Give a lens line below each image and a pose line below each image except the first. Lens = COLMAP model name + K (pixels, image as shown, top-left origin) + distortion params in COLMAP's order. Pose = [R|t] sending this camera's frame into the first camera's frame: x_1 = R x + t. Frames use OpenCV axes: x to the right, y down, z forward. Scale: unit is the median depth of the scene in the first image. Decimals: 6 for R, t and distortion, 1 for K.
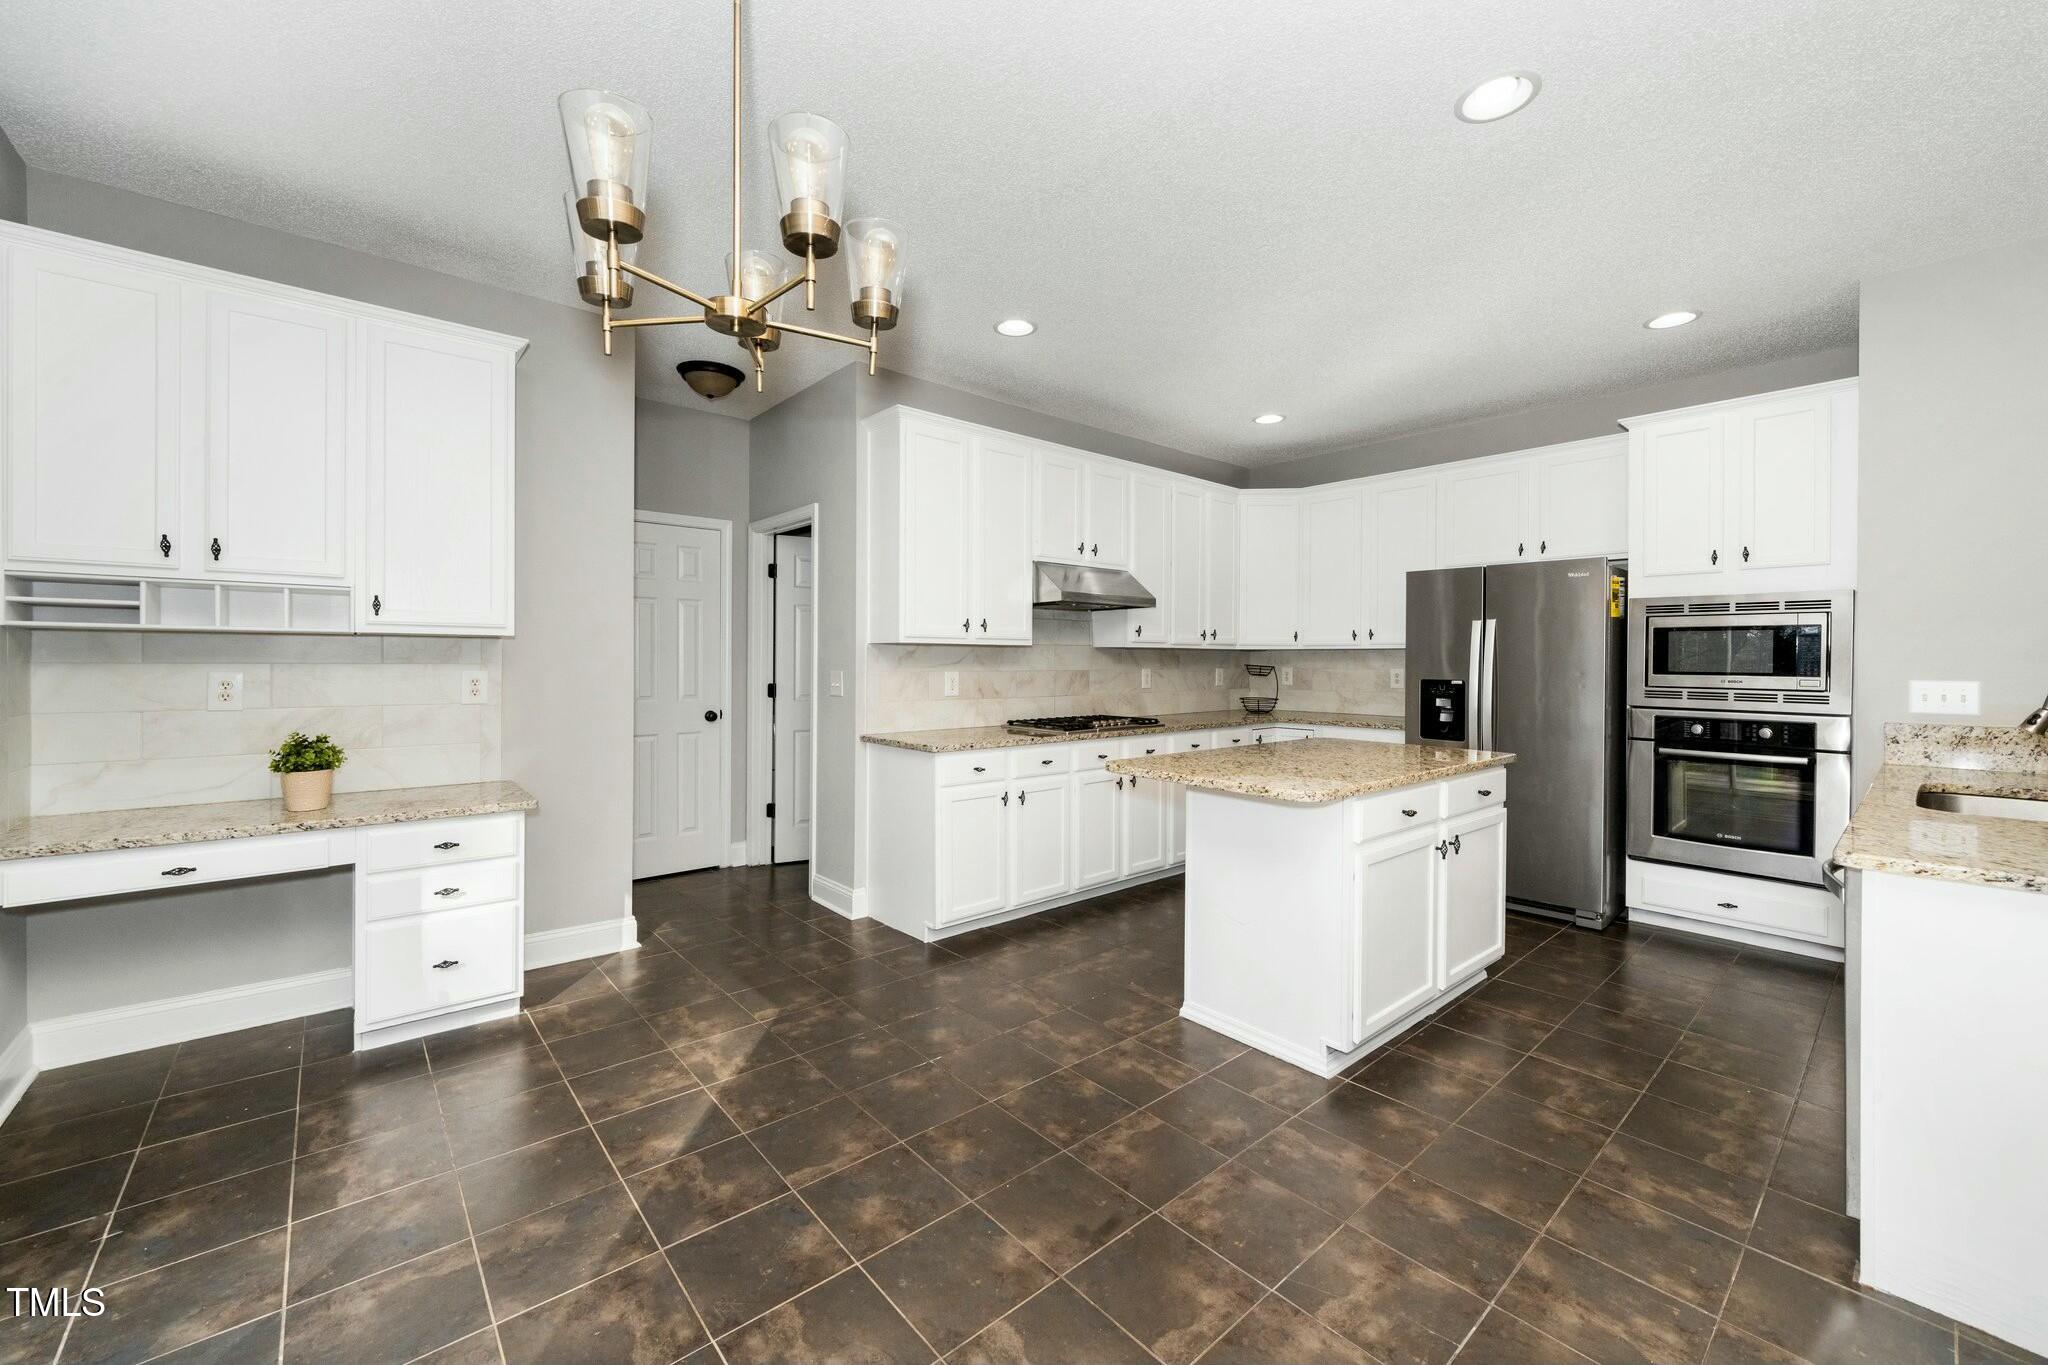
lens RADIAL K [[806.3, 0, 1002.5], [0, 806.3, 664.4], [0, 0, 1]] dist [-0.006882, 0.001346]
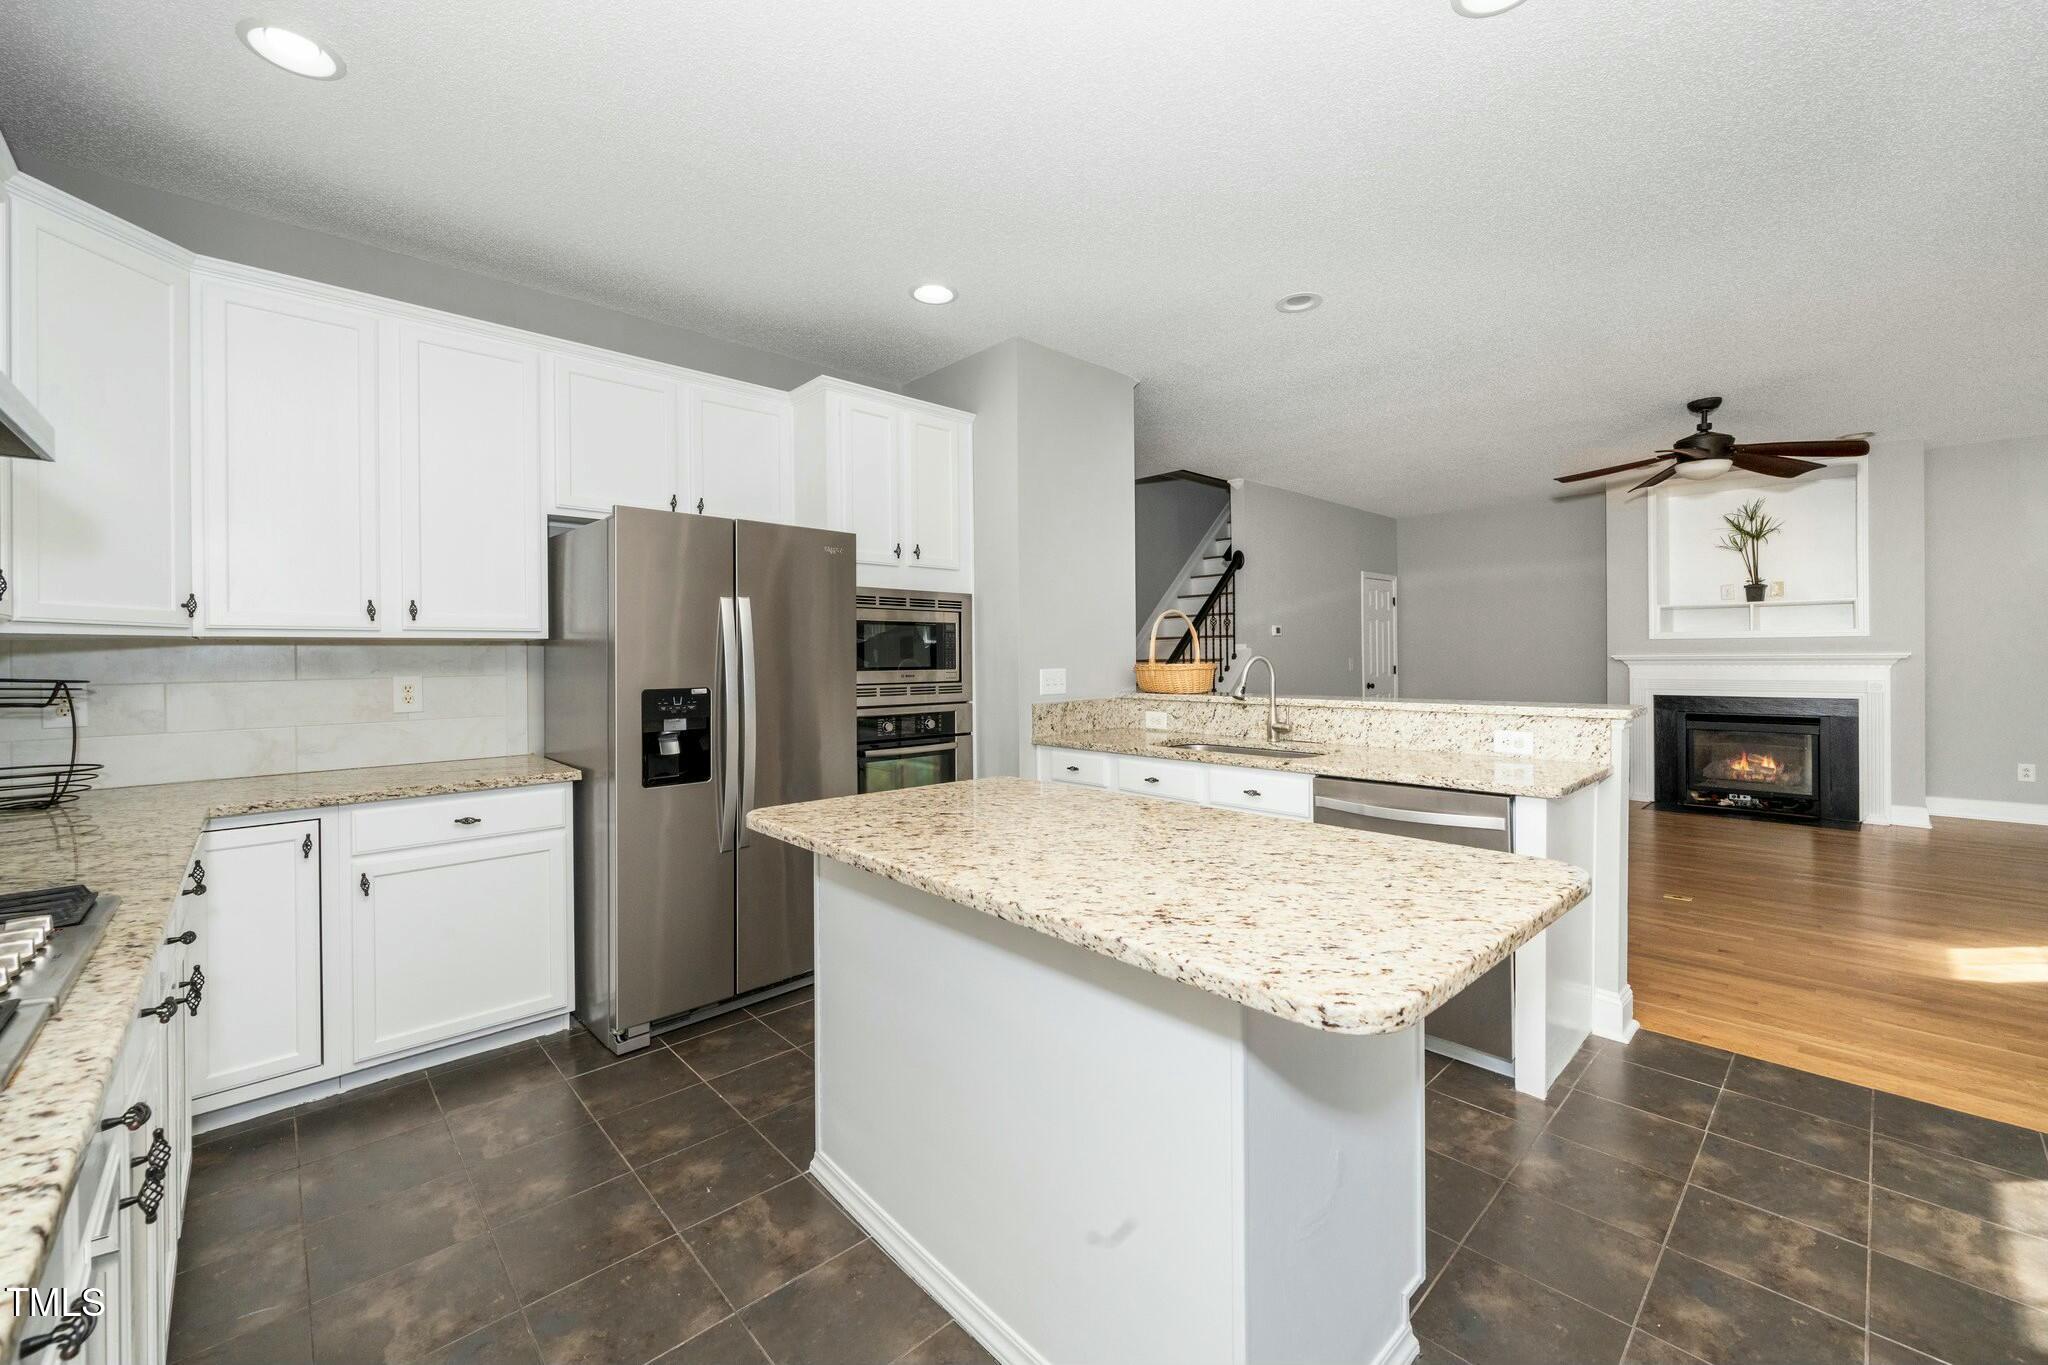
lens RADIAL K [[806.3, 0, 1040.4], [0, 806.3, 661.4], [0, 0, 1]] dist [-0.006882, 0.001346]
pose [[-0.066712, -0.006847, 0.997749, -0.110035], [0.018409, 0.999798, 0.008092, -0.002350], [-0.997602, 0.018907, -0.066573, 0.890822]]
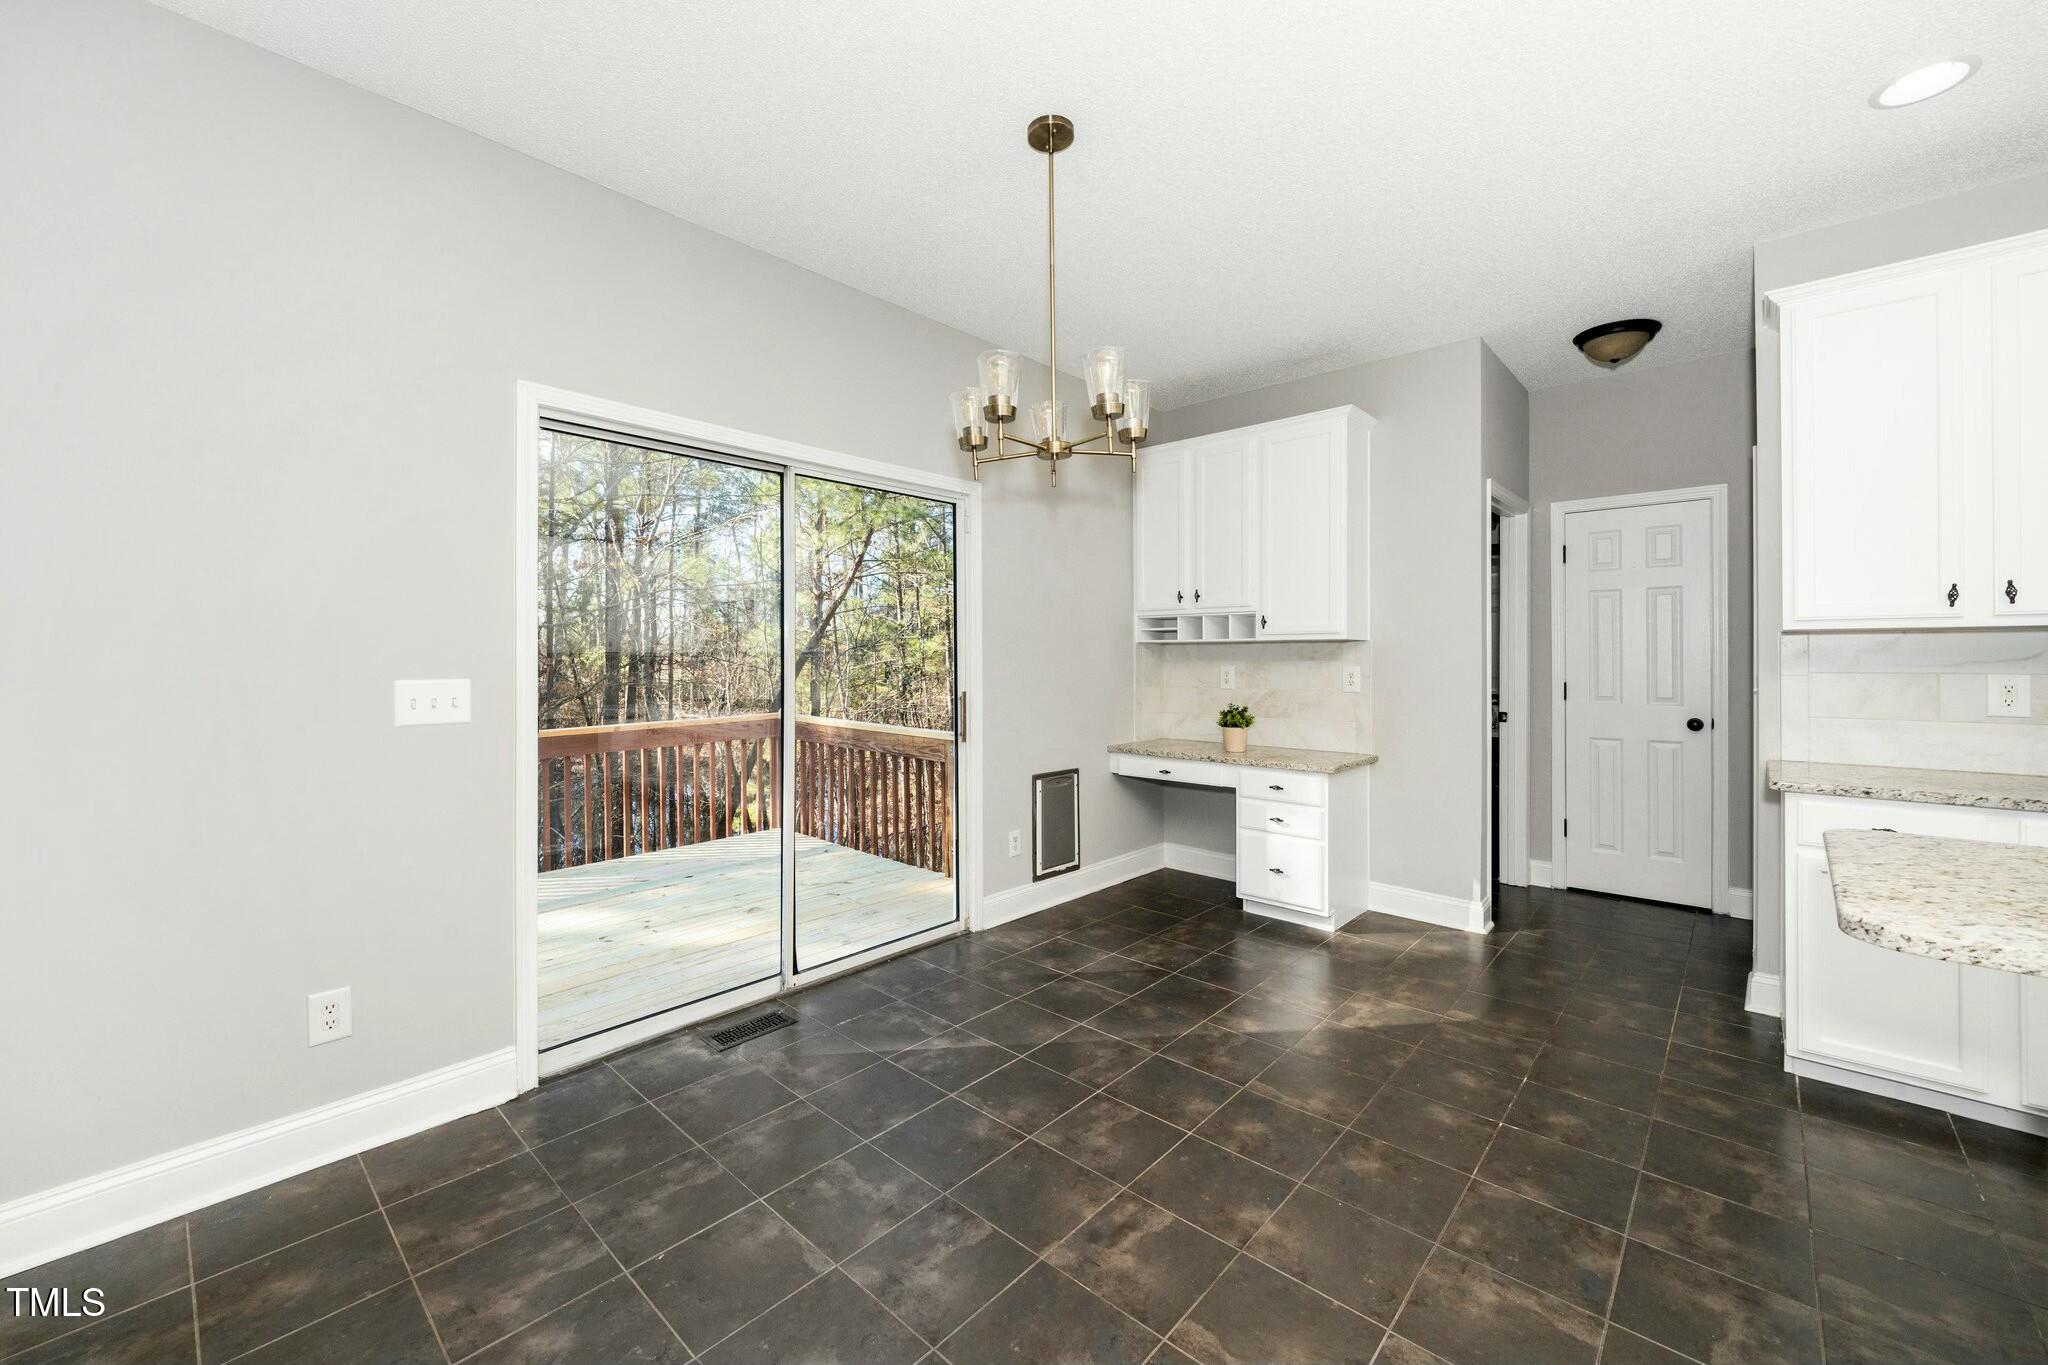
lens RADIAL K [[806.3, 0, 1025.5], [0, 806.3, 651.4], [0, 0, 1]] dist [-0.006882, 0.001346]
pose [[0.122318, -0.014725, -0.992382, 0.499518], [-0.003452, 0.999878, -0.015262, 0.003957], [0.992485, 0.005293, 0.122253, 0.276637]]
